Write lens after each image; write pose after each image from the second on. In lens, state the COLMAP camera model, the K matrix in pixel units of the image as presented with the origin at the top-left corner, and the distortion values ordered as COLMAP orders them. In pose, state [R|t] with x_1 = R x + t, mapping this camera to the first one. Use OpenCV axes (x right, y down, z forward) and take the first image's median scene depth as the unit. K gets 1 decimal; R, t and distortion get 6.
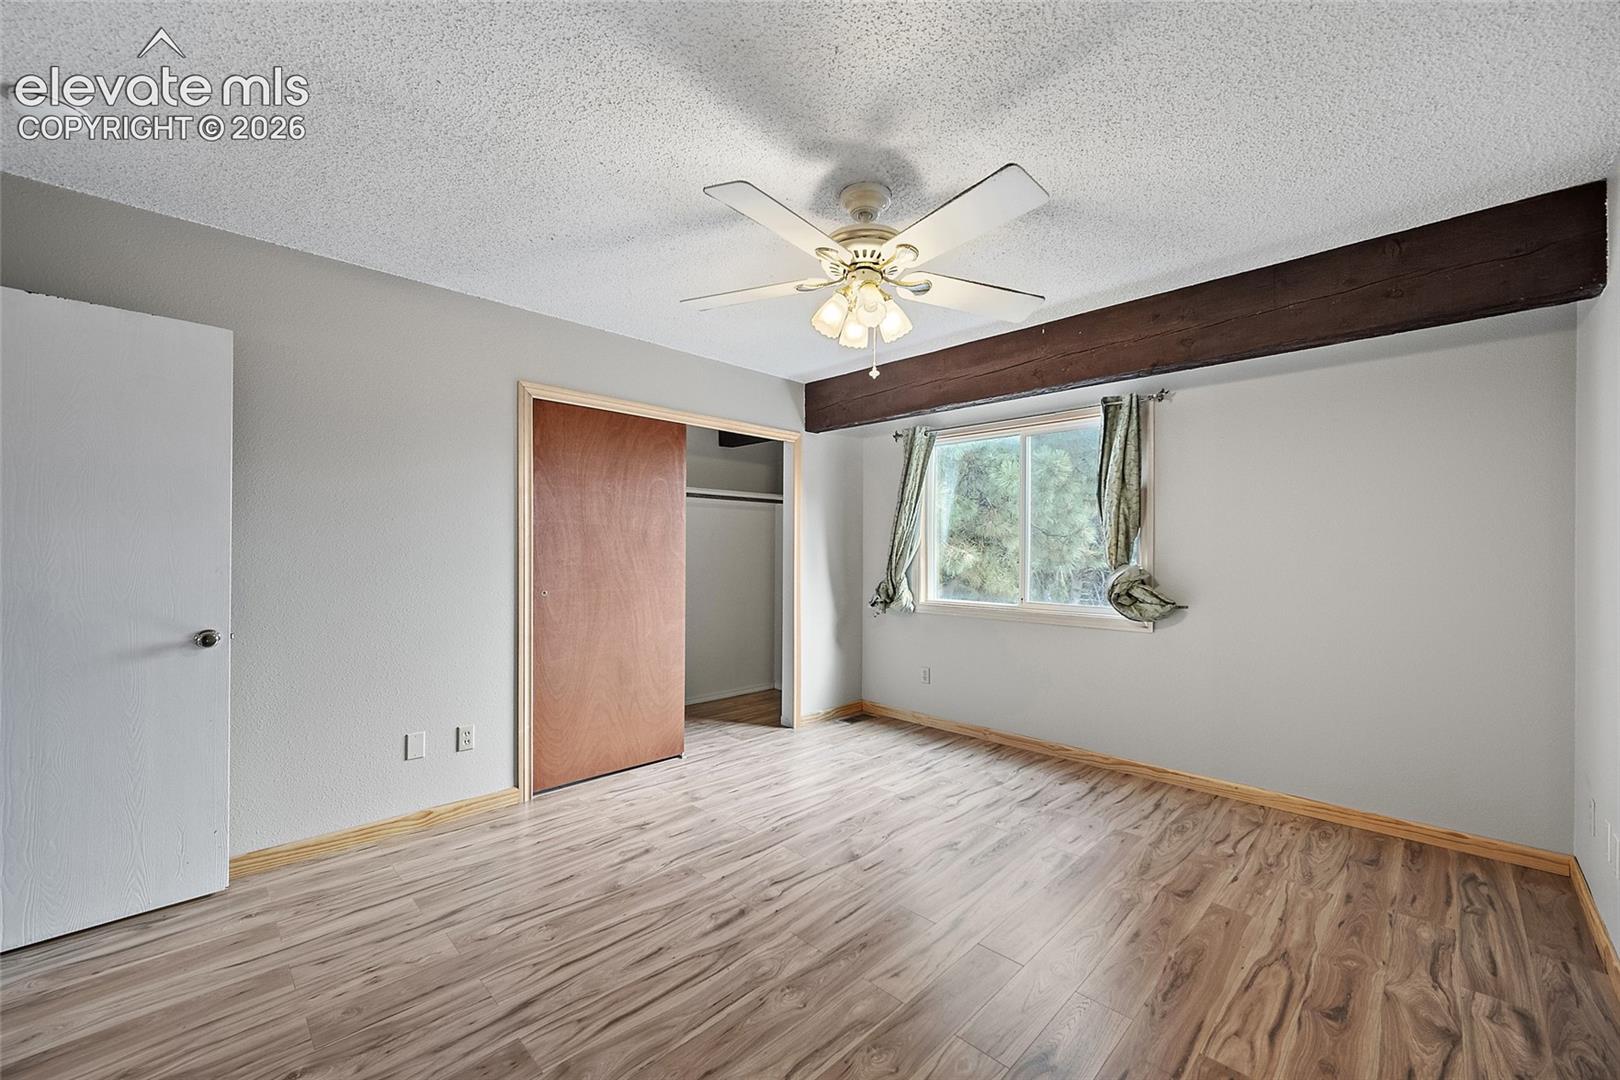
lens RADIAL K [[635.9, 0, 808.3], [0, 635.9, 551.9], [0, 0, 1]] dist [0.000143, 0.000046]
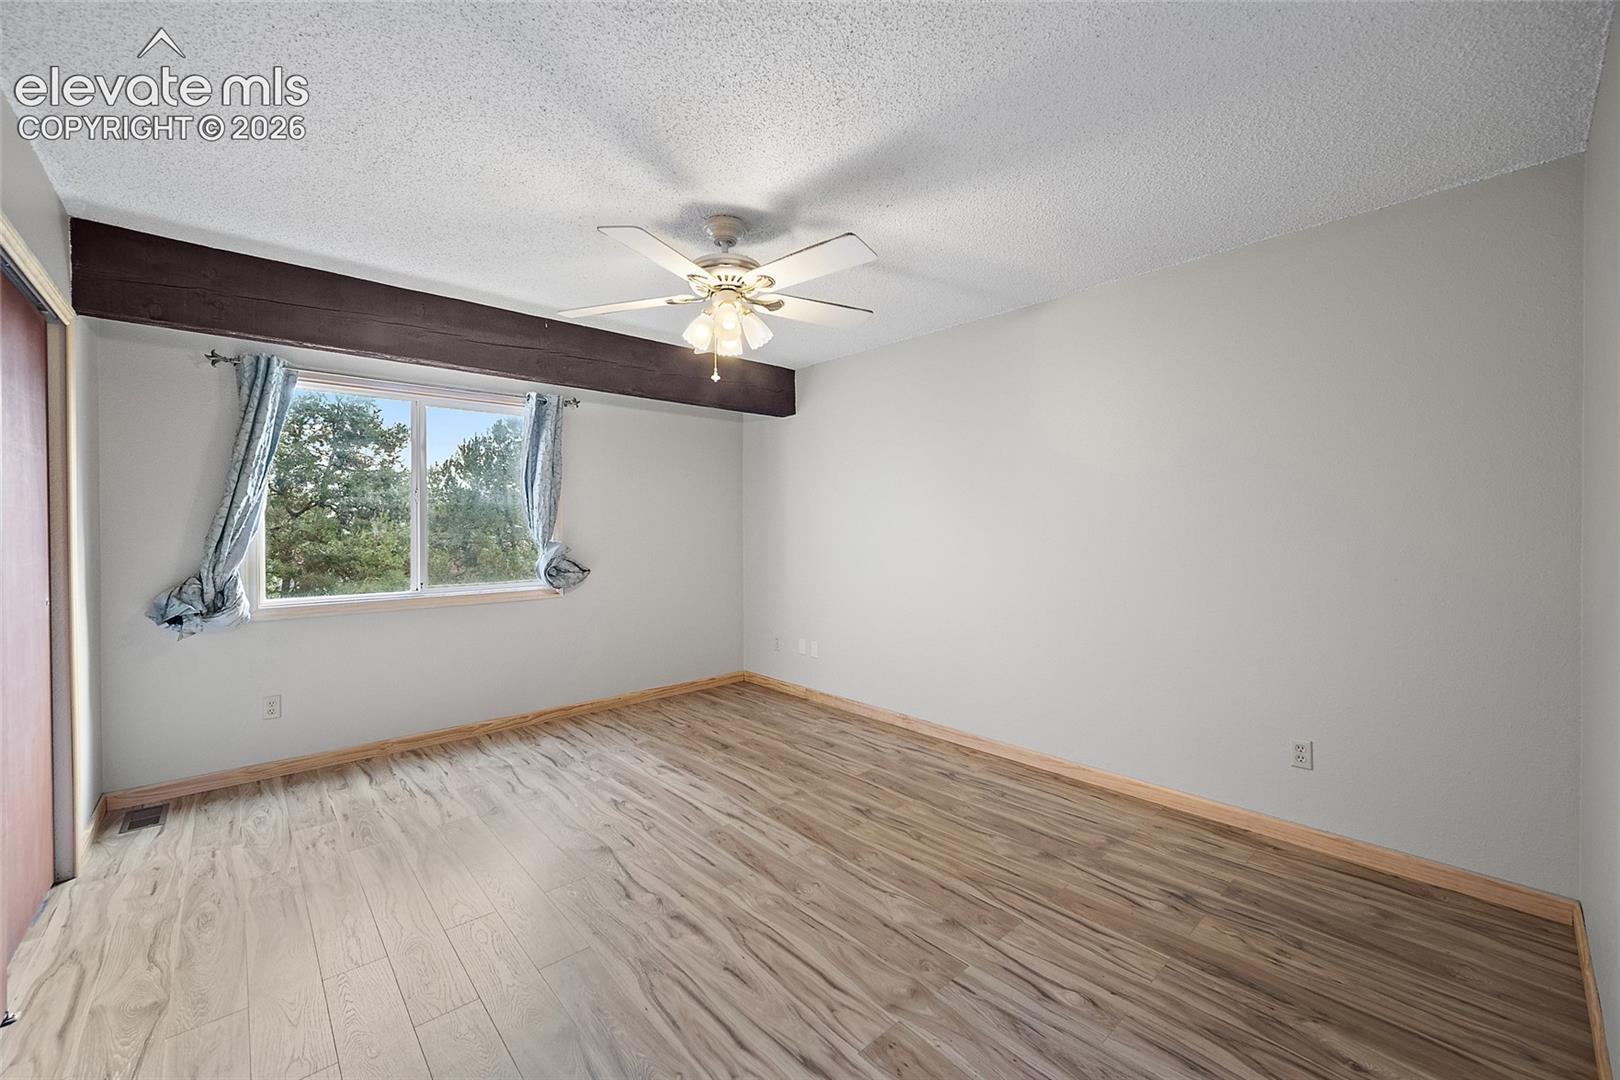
lens RADIAL K [[637.4, 0, 806.0], [0, 637.4, 534.9], [0, 0, 1]] dist [-0.000856, 0.000054]
pose [[0.055695, -0.017495, 0.998295, -0.738946], [0.008790, 0.999816, 0.017032, -0.008669], [-0.998409, 0.007827, 0.055839, 0.543695]]
